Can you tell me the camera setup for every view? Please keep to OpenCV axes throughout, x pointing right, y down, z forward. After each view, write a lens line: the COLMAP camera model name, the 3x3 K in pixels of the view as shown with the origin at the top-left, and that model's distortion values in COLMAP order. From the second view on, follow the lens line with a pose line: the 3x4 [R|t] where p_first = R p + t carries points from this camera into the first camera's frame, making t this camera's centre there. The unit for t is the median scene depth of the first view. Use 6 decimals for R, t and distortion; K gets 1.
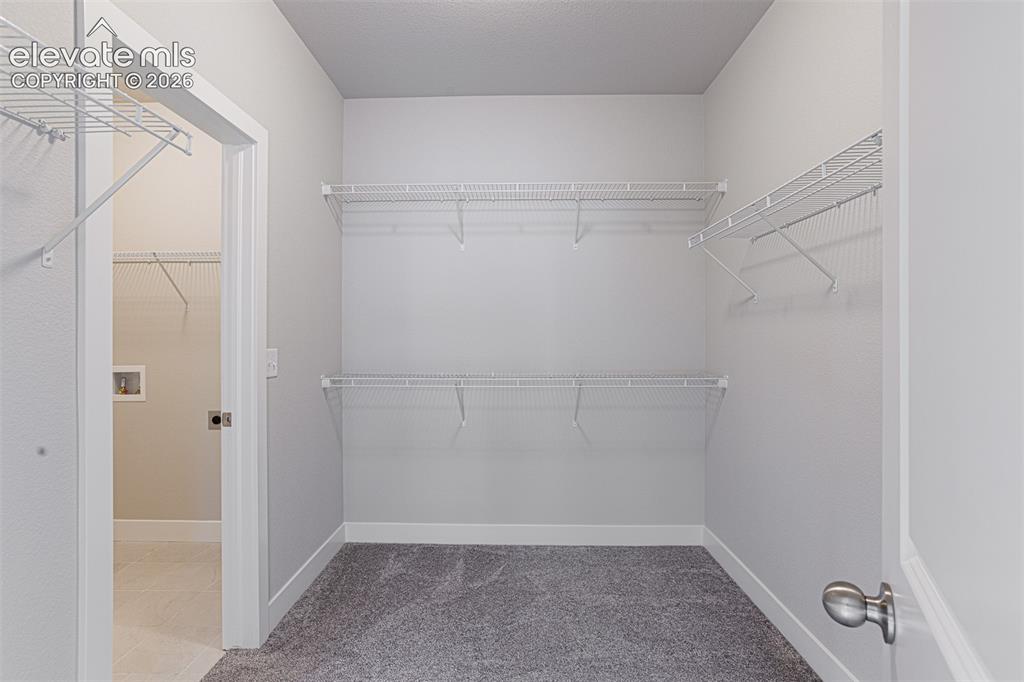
lens RADIAL K [[493.8, 0, 509.8], [0, 493.8, 339.6], [0, 0, 1]] dist [-0.005030, 0.000237]
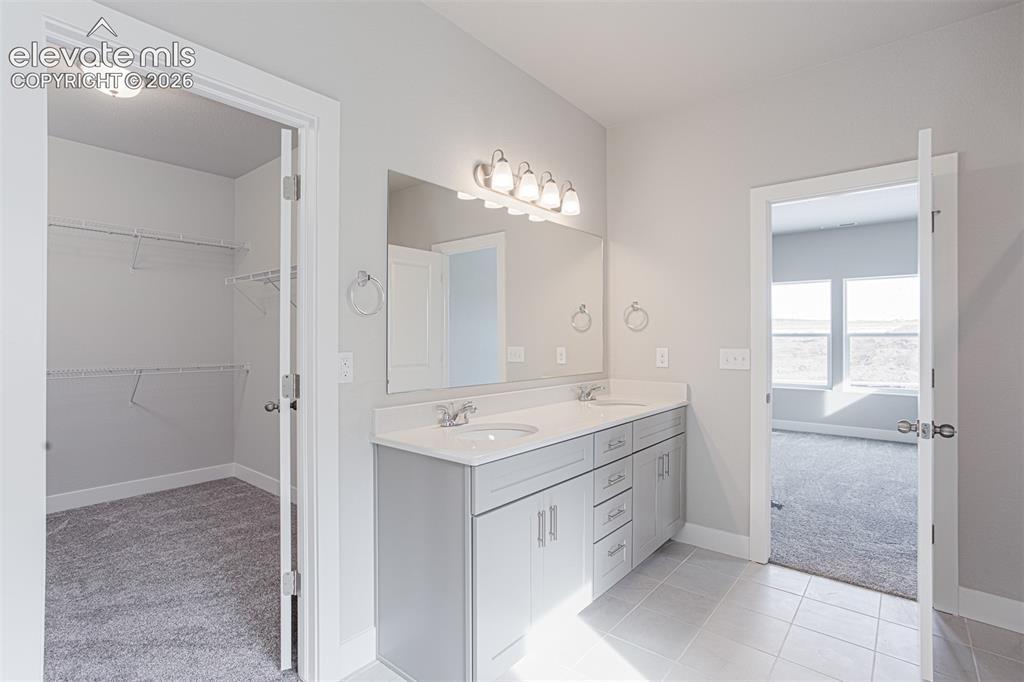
lens RADIAL K [[493.8, 0, 509.5], [0, 493.8, 343.6], [0, 0, 1]] dist [-0.005030, 0.000237]
pose [[0.620153, 0.000582, 0.784481, -0.327154], [-0.000649, 1.000000, -0.000229, 0.006734], [-0.784481, -0.000367, 0.620153, -0.730835]]
